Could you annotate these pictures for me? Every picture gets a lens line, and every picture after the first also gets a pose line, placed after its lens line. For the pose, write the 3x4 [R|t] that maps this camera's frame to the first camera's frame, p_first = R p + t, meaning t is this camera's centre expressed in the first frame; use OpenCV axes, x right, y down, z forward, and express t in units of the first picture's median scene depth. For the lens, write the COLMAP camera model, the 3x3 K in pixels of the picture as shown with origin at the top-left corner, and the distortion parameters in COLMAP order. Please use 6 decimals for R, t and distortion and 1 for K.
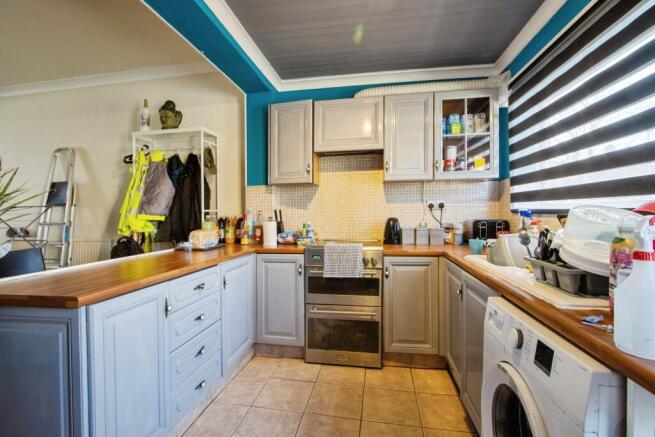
lens RADIAL K [[304.2, 0, 325.5], [0, 304.2, 214.5], [0, 0, 1]] dist [-0.011328, 0.000088]
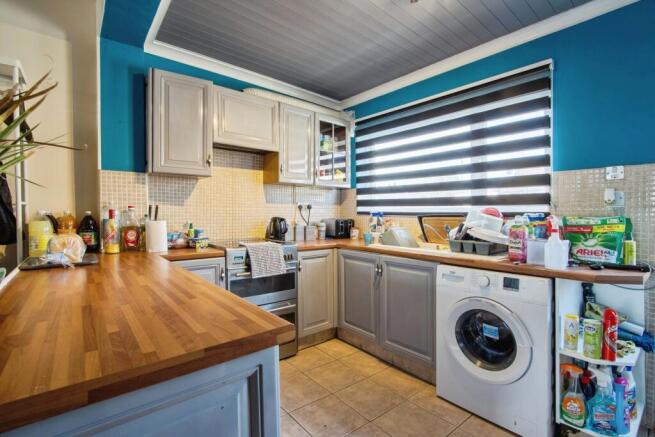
lens RADIAL K [[304.2, 0, 325.5], [0, 304.2, 214.5], [0, 0, 1]] dist [-0.011328, 0.000088]
pose [[0.653226, 0.013194, 0.757048, -0.521991], [-0.012641, 0.999899, -0.006519, 0.007575], [-0.757058, -0.005312, 0.653327, 0.186532]]
